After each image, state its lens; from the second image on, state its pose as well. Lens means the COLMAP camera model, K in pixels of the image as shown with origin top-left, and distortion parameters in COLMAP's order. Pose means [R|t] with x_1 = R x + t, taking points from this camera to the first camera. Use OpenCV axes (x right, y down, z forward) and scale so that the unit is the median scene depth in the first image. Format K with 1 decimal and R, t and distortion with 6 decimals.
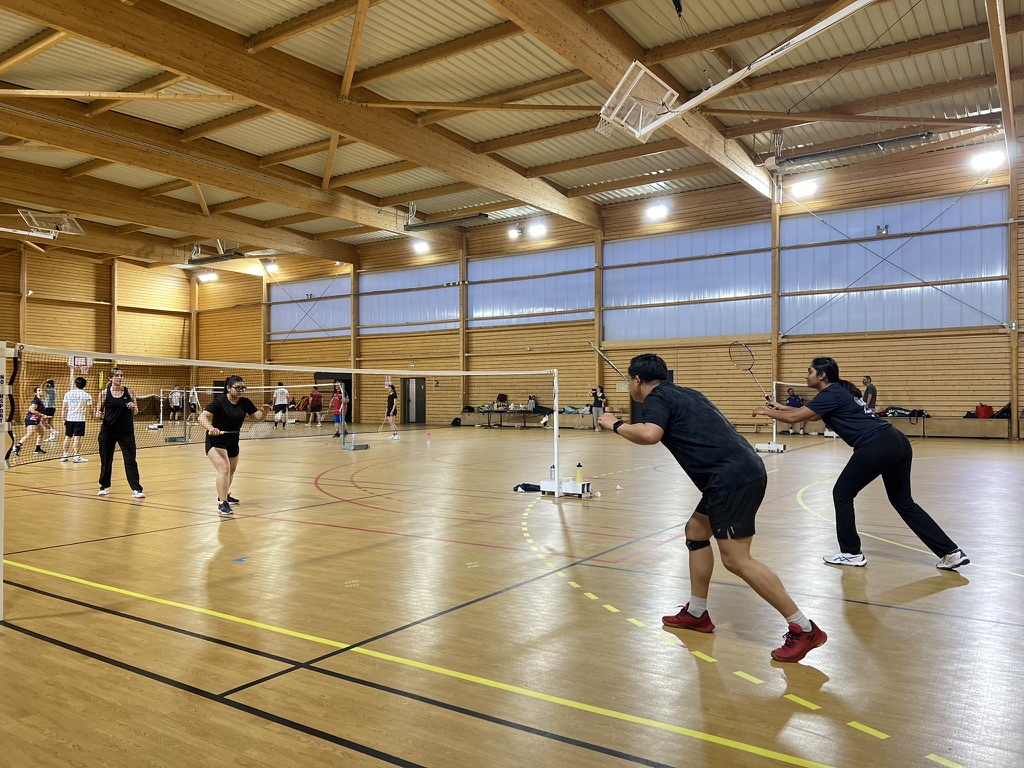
lens RADIAL K [[771.6, 0, 510.2], [0, 771.6, 389.7], [0, 0, 1]] dist [0.050167, -0.060152]
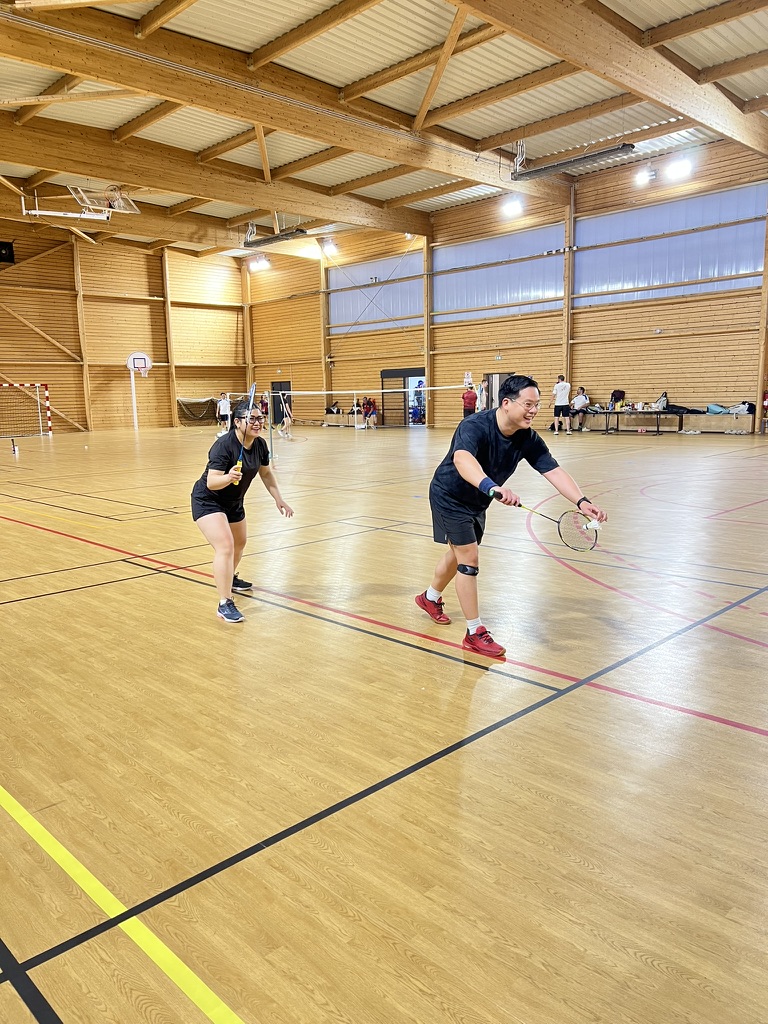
lens RADIAL K [[771.6, 0, 375.3], [0, 771.6, 520.7], [0, 0, 1]] dist [0.050167, -0.060152]
pose [[0.979491, 0.013588, -0.201028, -0.106080], [0.021890, 0.984642, 0.173210, -0.006914], [0.200294, -0.174058, 0.964150, 0.154084]]
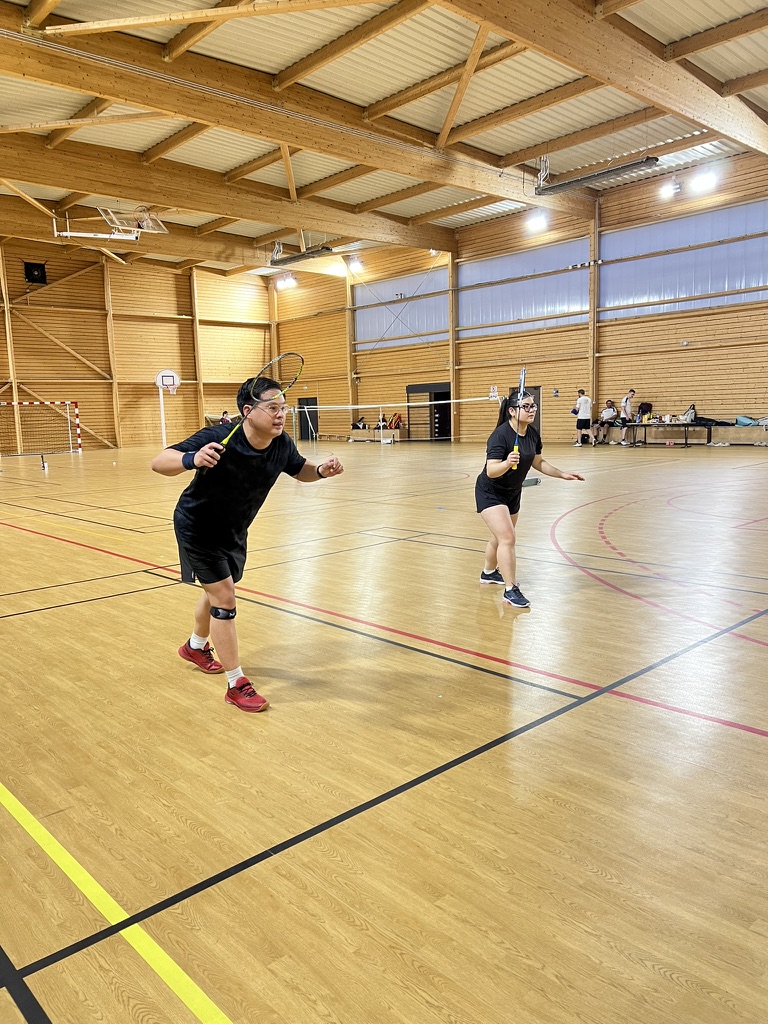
lens RADIAL K [[771.6, 0, 383.4], [0, 771.6, 517.8], [0, 0, 1]] dist [0.050167, -0.060152]
pose [[0.974144, 0.004508, -0.225884, -0.104400], [0.029818, 0.988490, 0.148317, -0.004670], [0.223952, -0.151217, 0.962797, 0.155714]]
